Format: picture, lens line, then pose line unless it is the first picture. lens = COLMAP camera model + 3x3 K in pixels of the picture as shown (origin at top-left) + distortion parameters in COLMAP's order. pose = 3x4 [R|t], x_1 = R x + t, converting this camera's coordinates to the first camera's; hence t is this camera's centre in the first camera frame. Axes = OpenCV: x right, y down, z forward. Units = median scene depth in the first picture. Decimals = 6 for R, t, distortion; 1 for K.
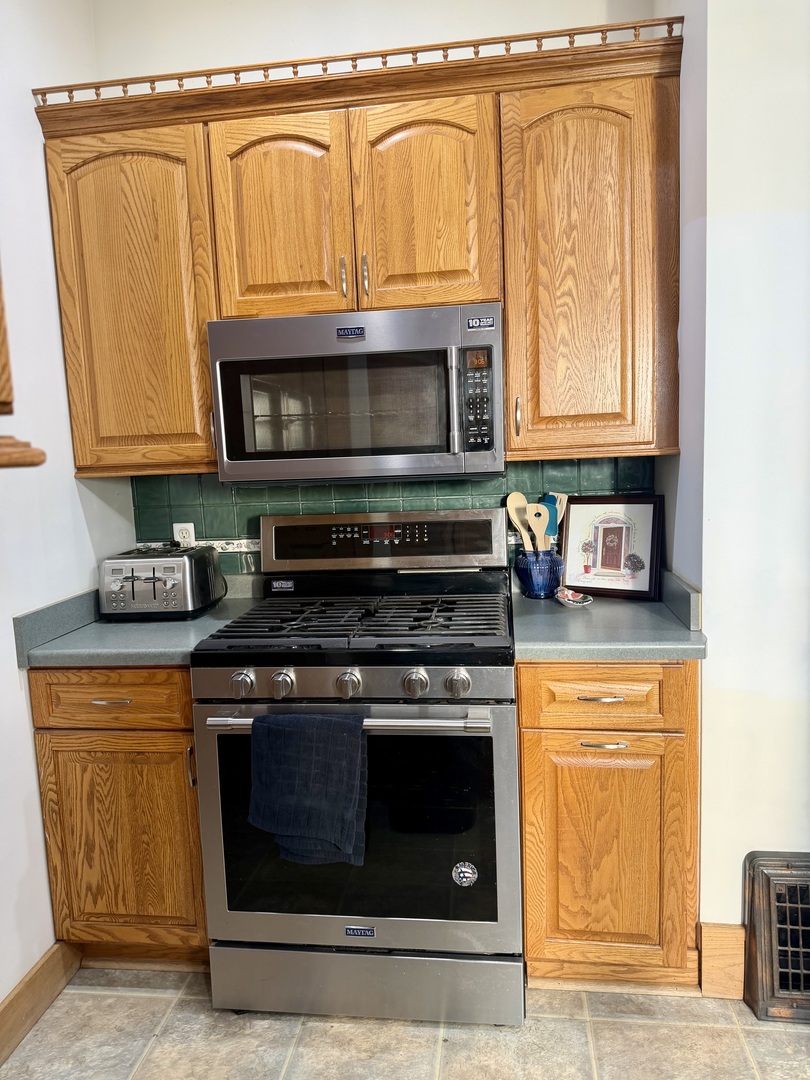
lens RADIAL K [[763.8, 0, 405.0], [0, 763.8, 540.0], [0, 0, 1]] dist [0.003769, -0.006090]
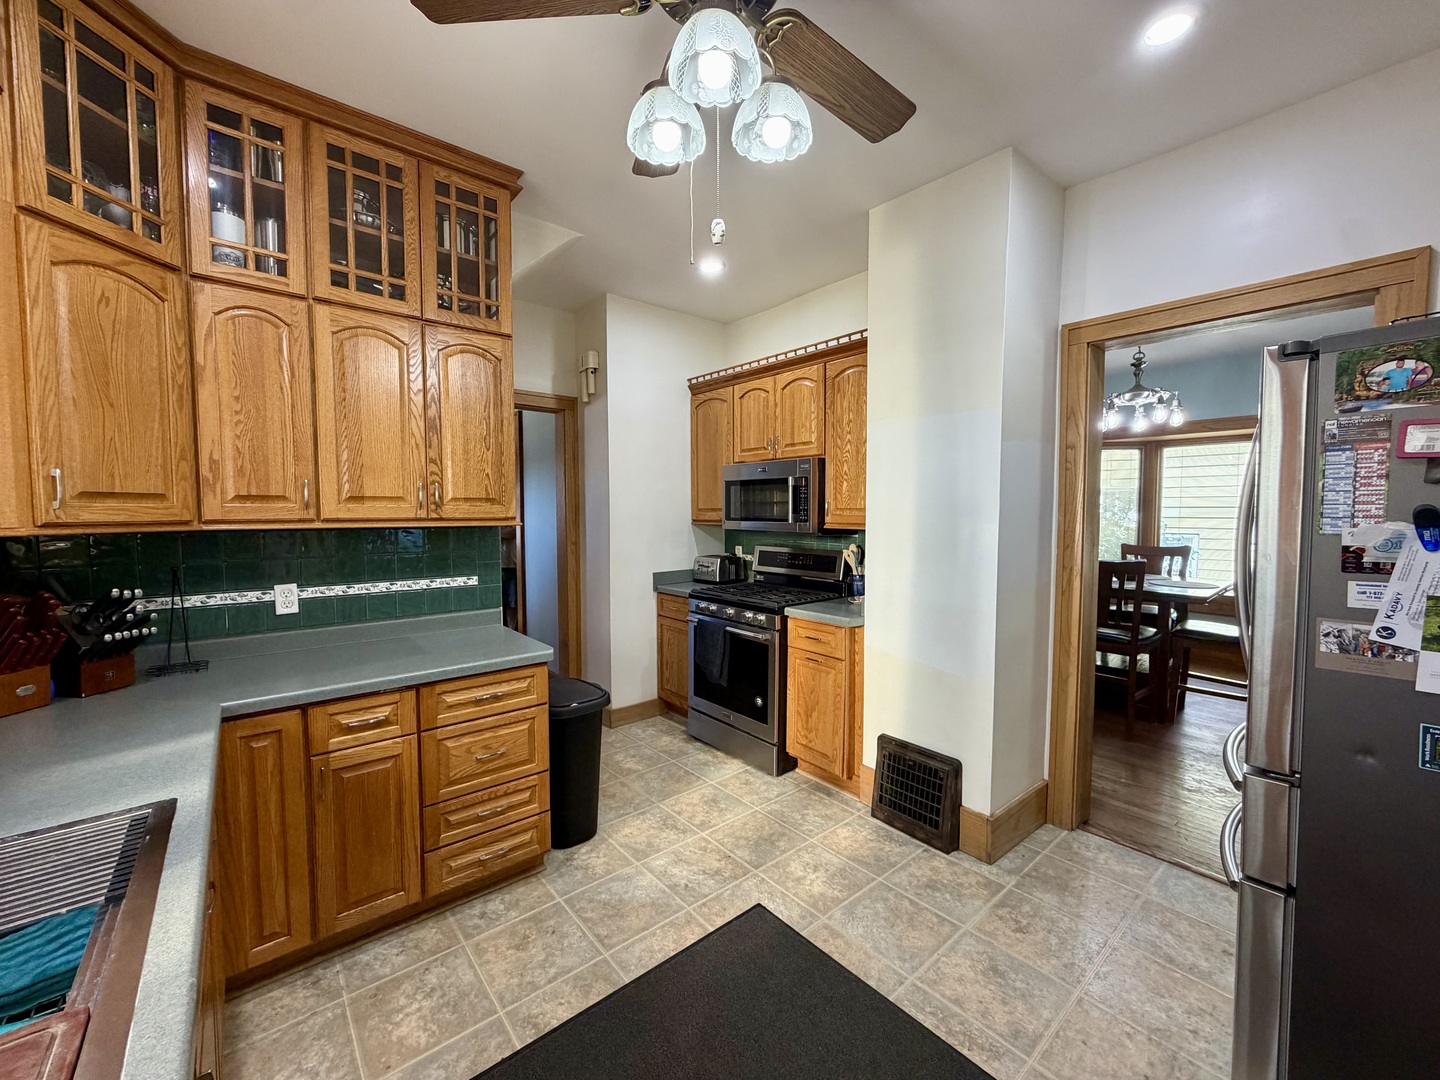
lens RADIAL K [[582.6, 0, 720.0], [0, 582.6, 540.0], [0, 0, 1]] dist [-0.000403, -0.000014]
pose [[0.736090, 0.077743, -0.672404, 1.057222], [-0.109132, 0.994017, -0.004539, -0.033623], [0.668028, 0.076722, 0.740170, -0.410114]]
